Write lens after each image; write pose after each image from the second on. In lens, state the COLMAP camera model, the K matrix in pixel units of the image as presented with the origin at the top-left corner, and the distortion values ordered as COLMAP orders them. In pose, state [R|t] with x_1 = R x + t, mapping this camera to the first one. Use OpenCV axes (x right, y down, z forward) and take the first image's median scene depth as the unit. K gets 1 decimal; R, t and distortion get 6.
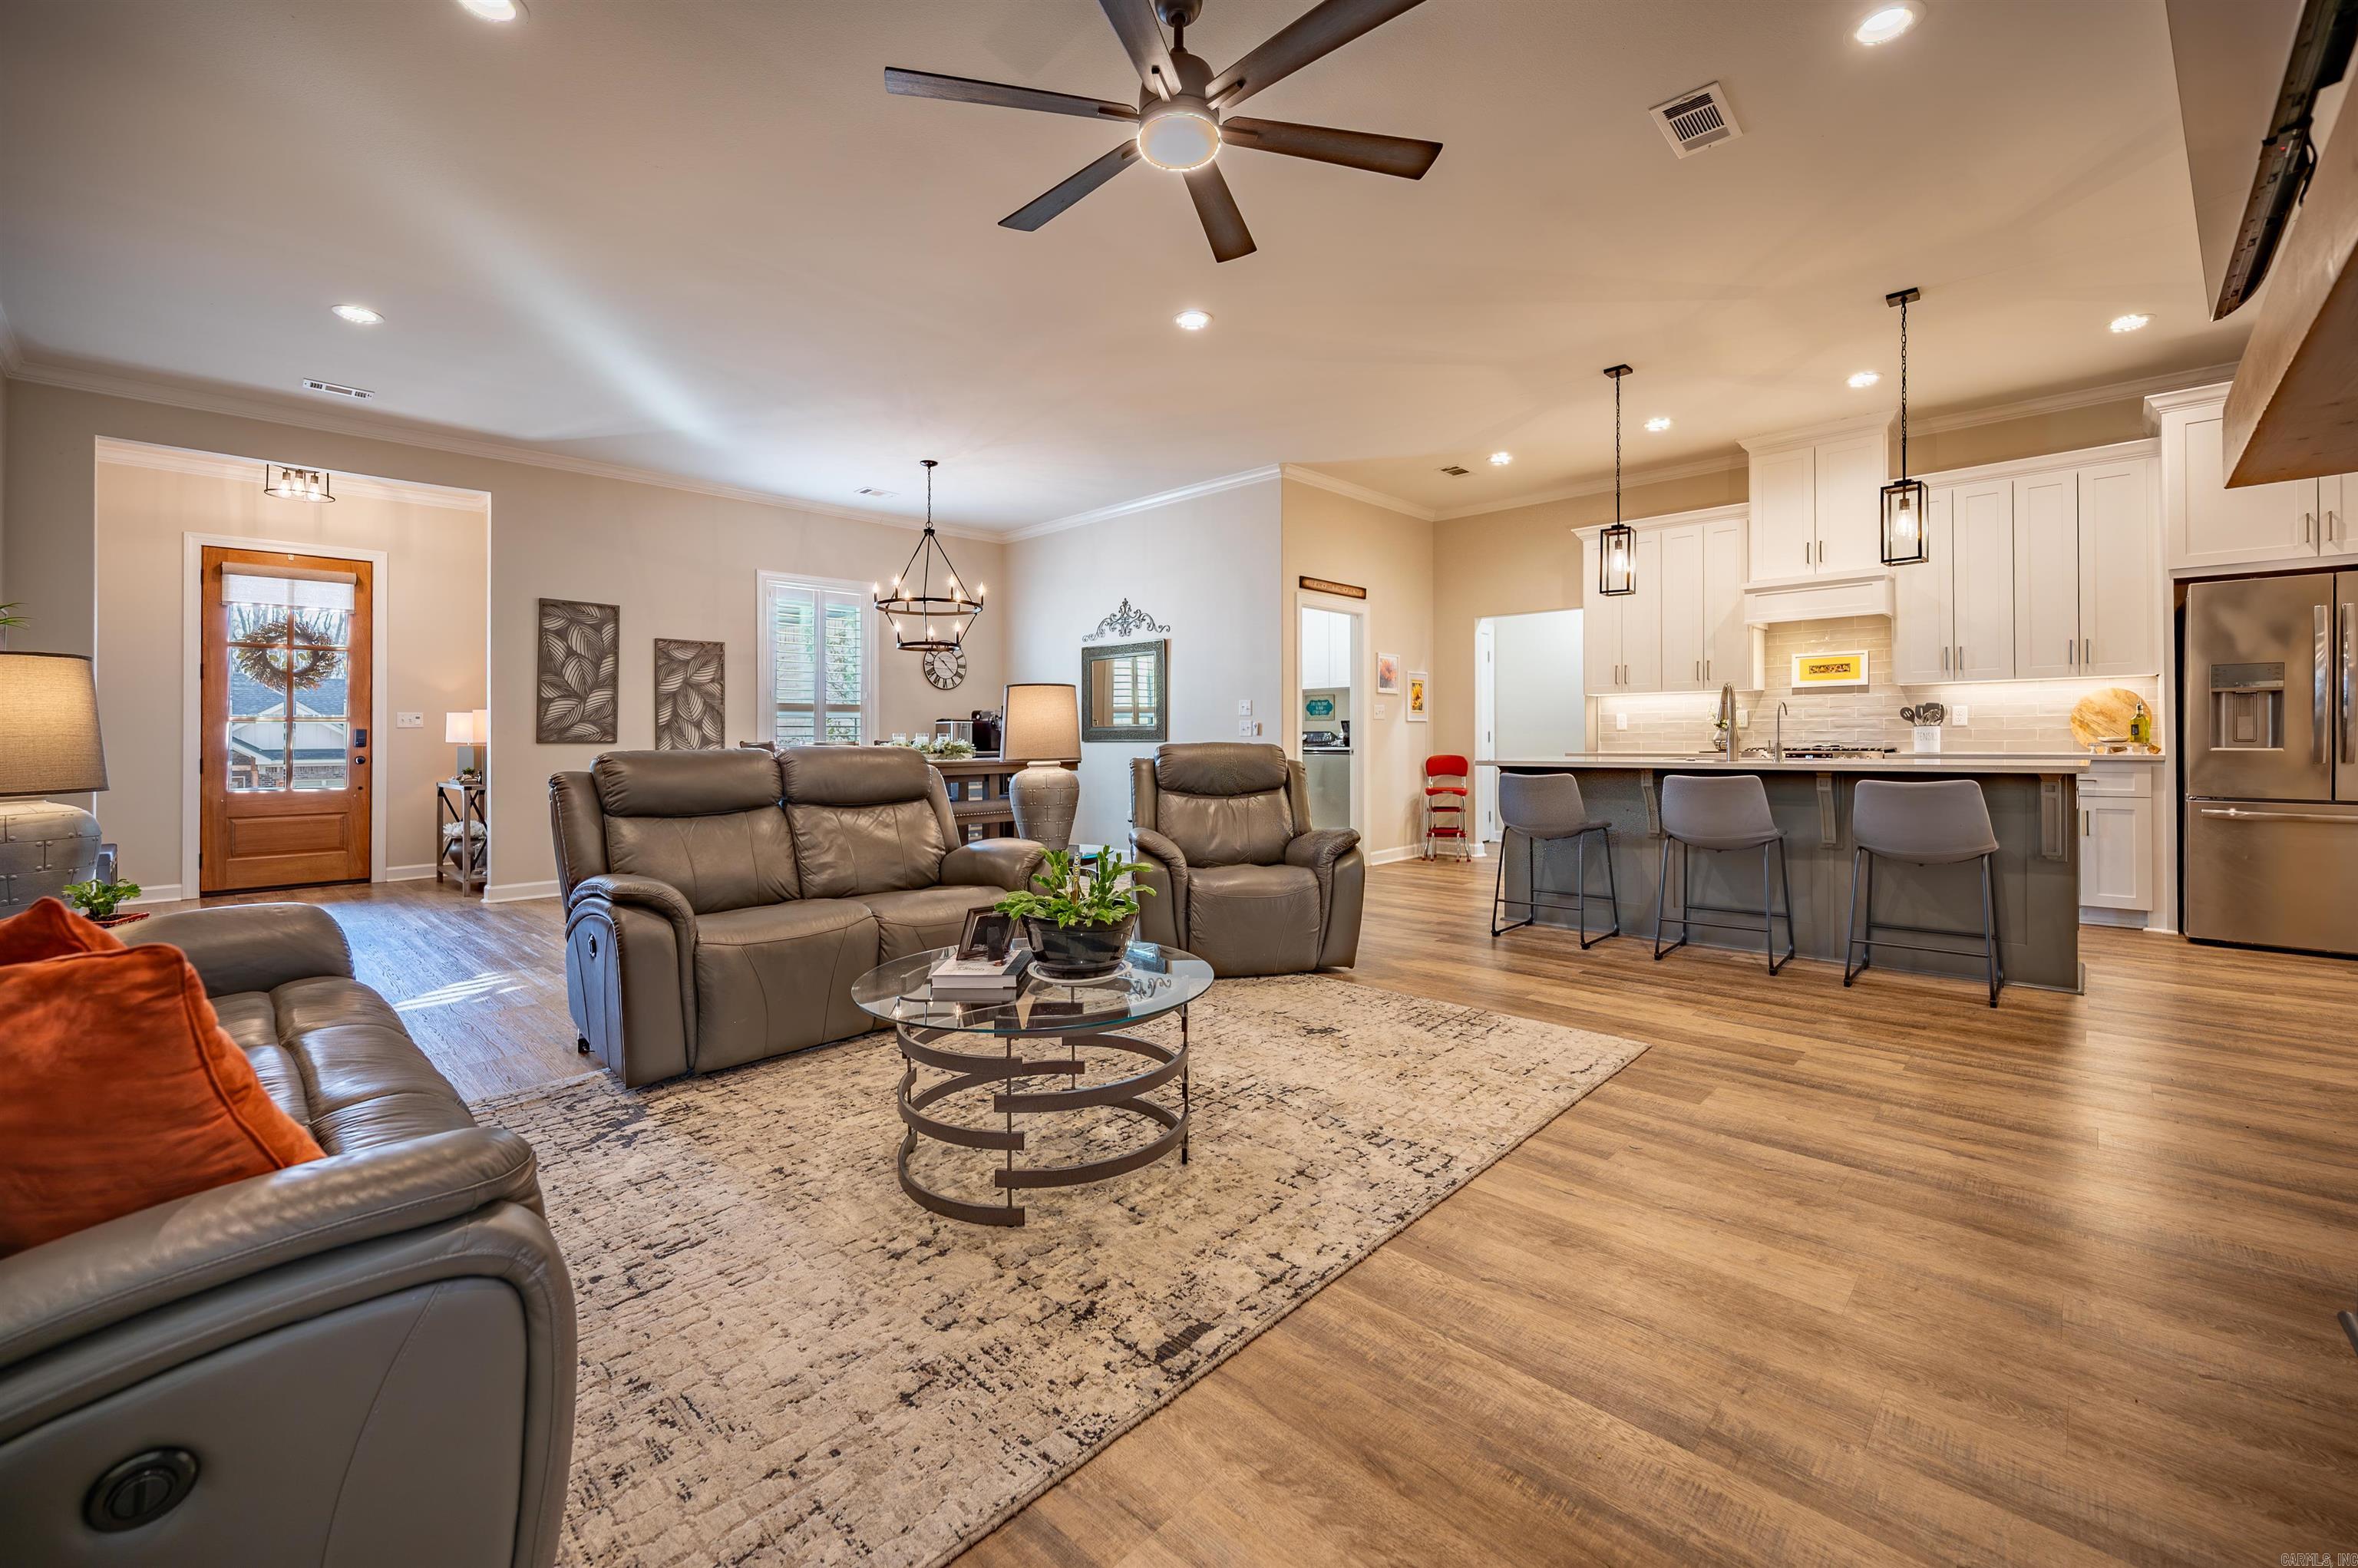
lens RADIAL K [[957.8, 0, 1181.3], [0, 957.8, 723.8], [0, 0, 1]] dist [-0.001049, -0.000551]
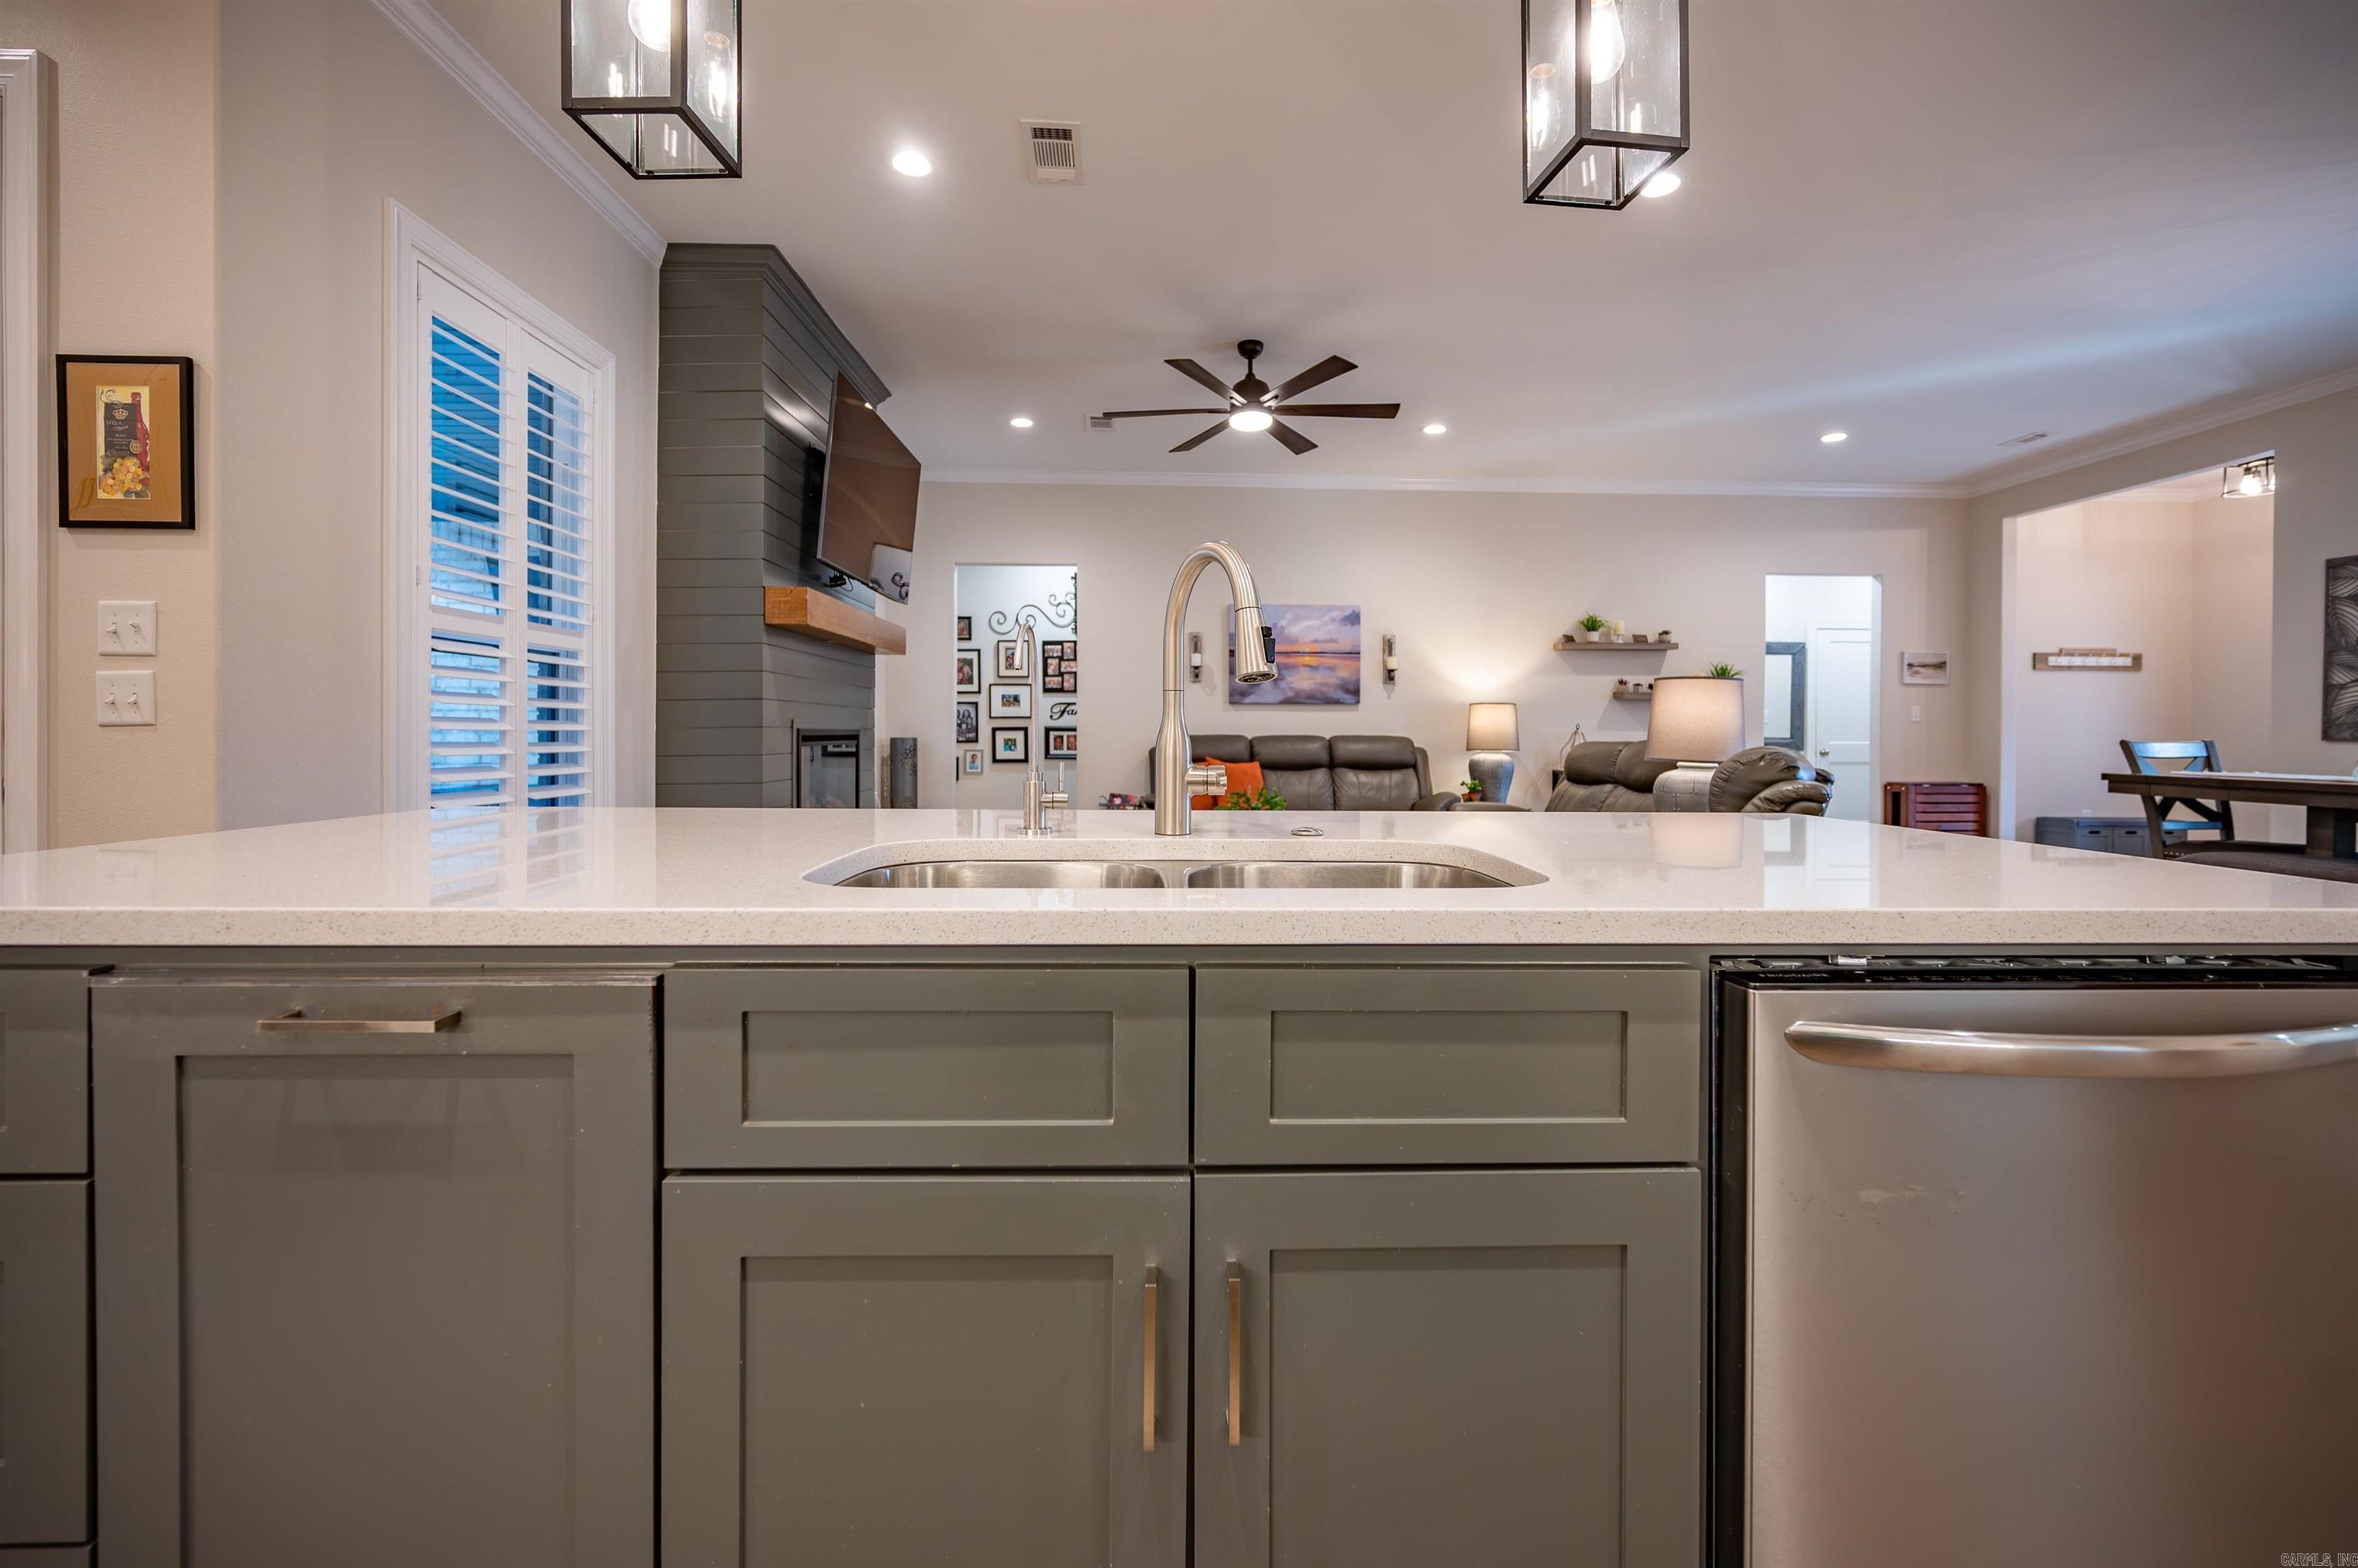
lens RADIAL K [[948.6, 0, 1180.2], [0, 948.6, 727.4], [0, 0, 1]] dist [-0.000816, 0.000014]
pose [[-0.701590, 0.001695, -0.712579, 0.536526], [0.009949, 0.999923, -0.007418, 0.004711], [0.712512, -0.012294, -0.701553, 0.834233]]
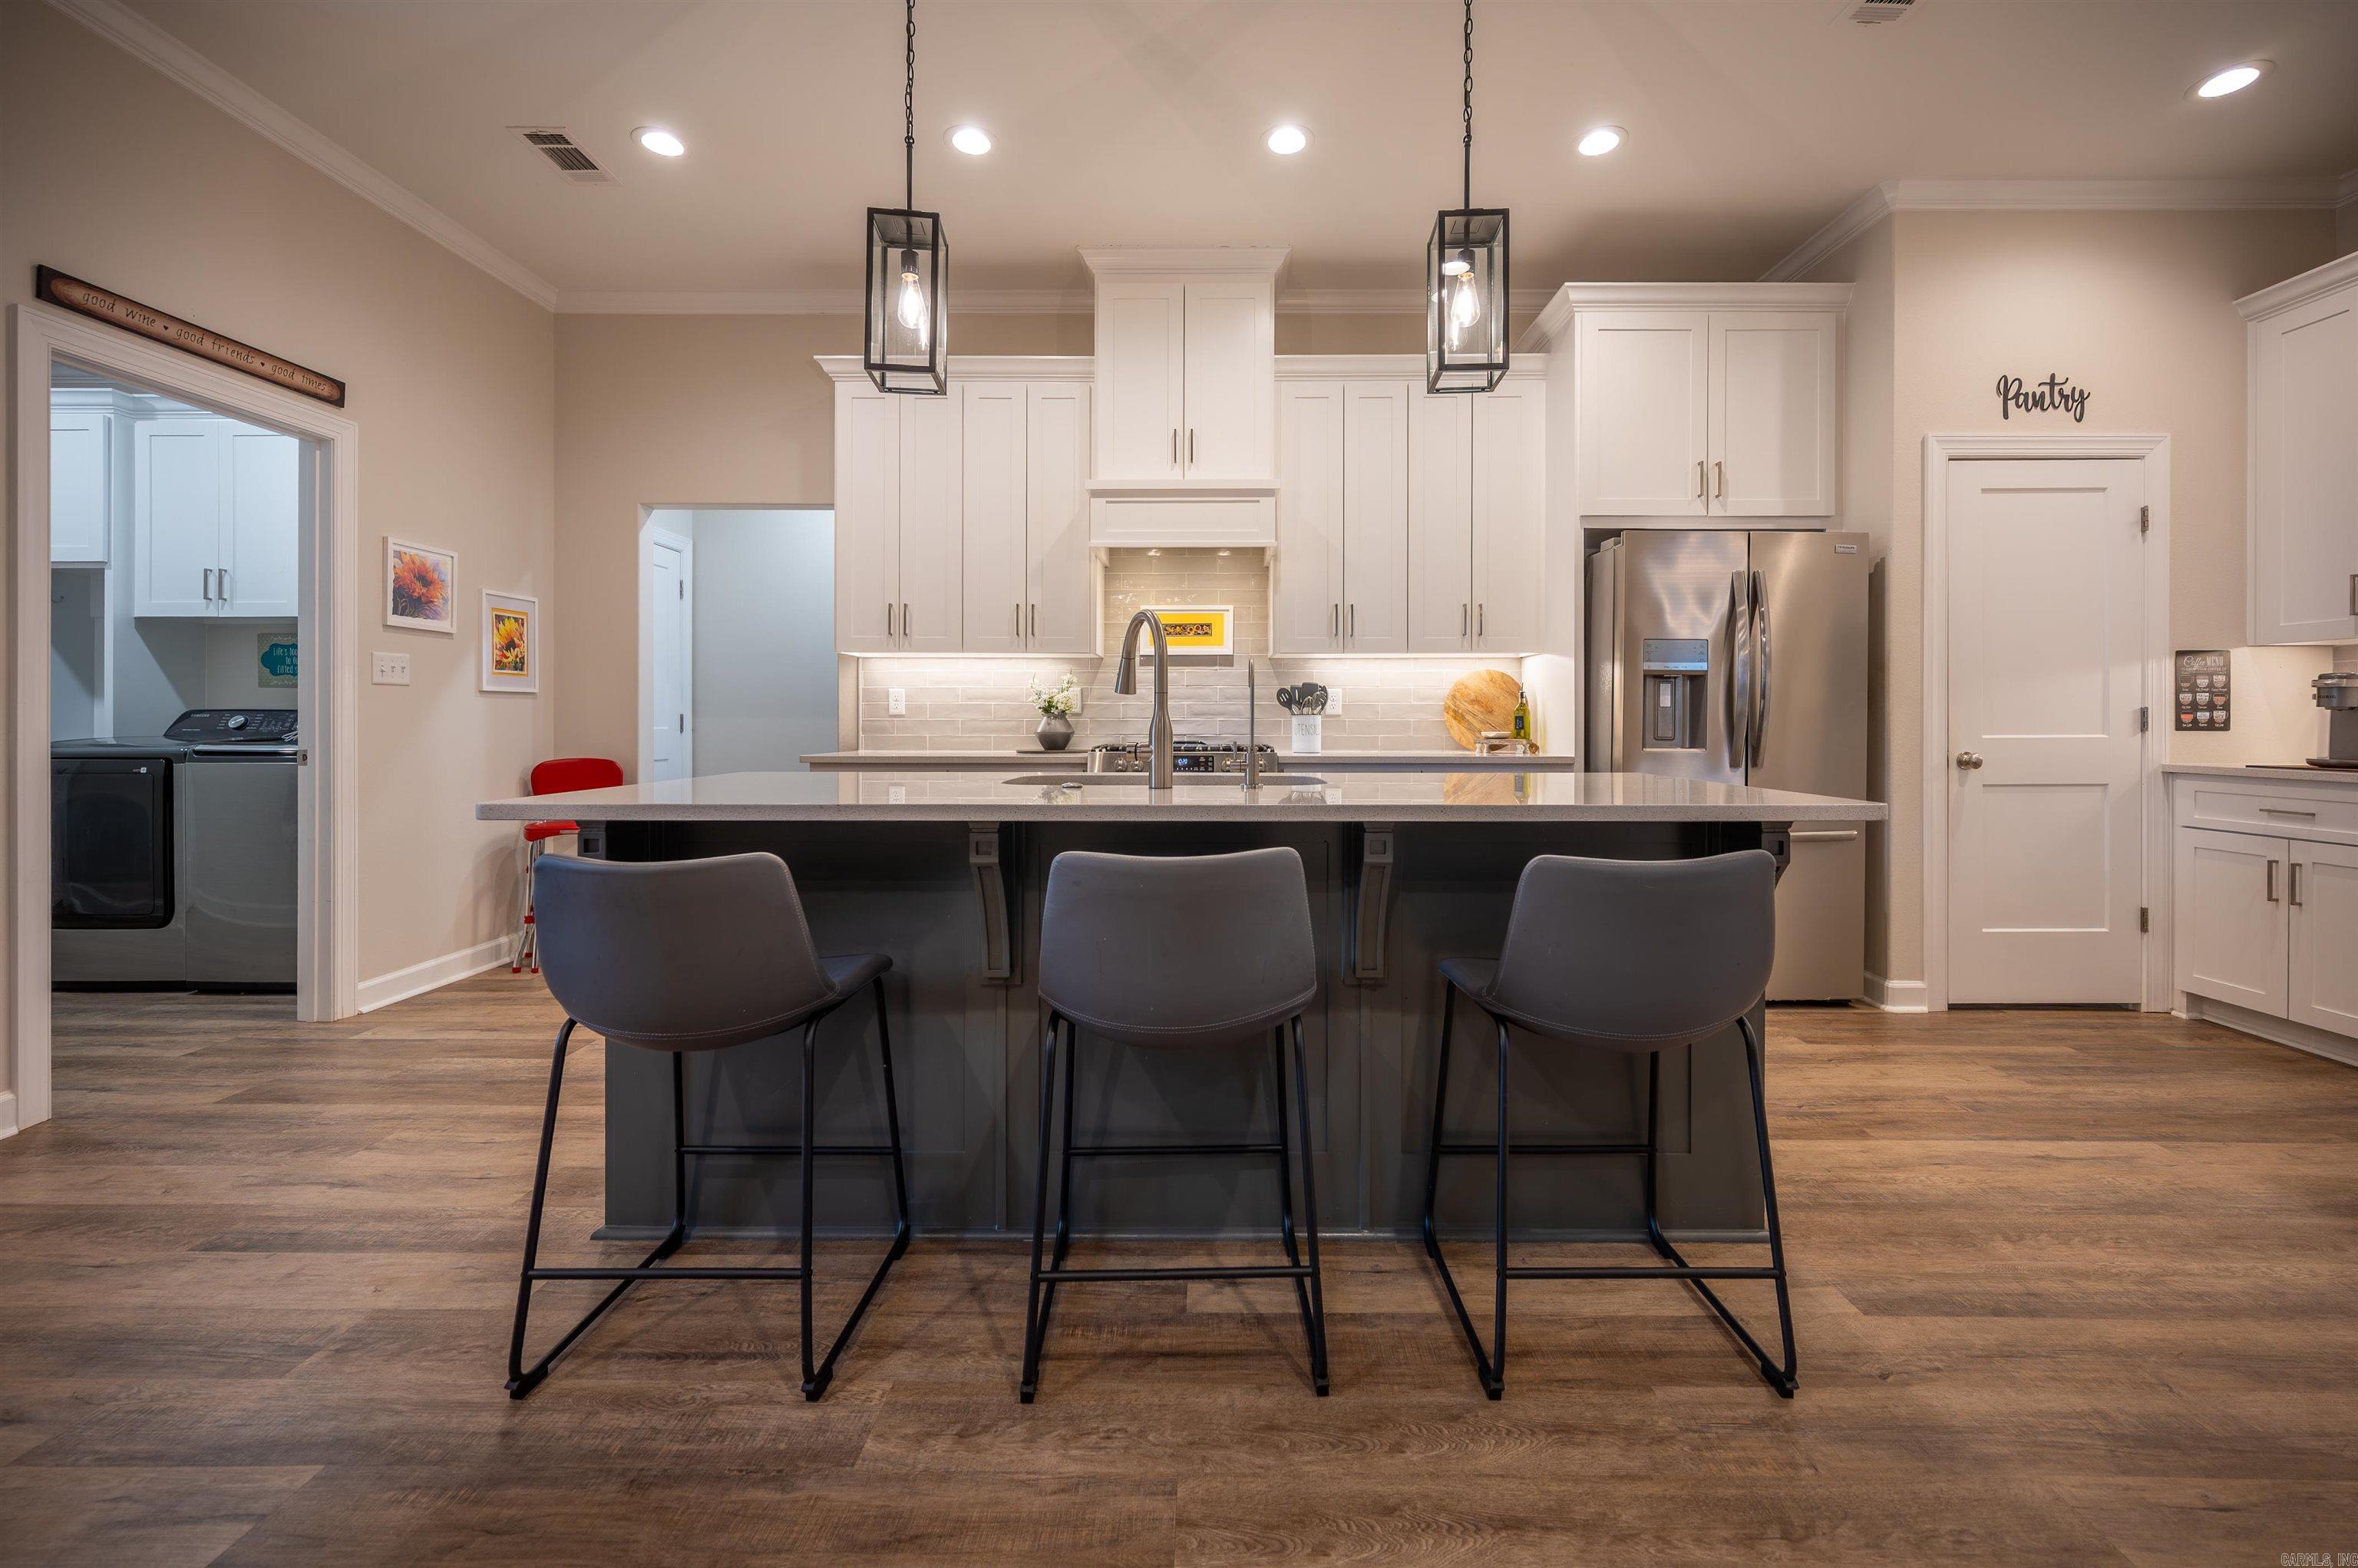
lens RADIAL K [[951.6, 0, 1196.1], [0, 951.6, 715.6], [0, 0, 1]] dist [-0.000320, 0.000084]
pose [[0.724863, 0.011242, 0.688801, 0.201725], [-0.018684, 0.999820, 0.003344, 0.001796], [-0.688639, -0.015294, 0.724943, 0.473073]]
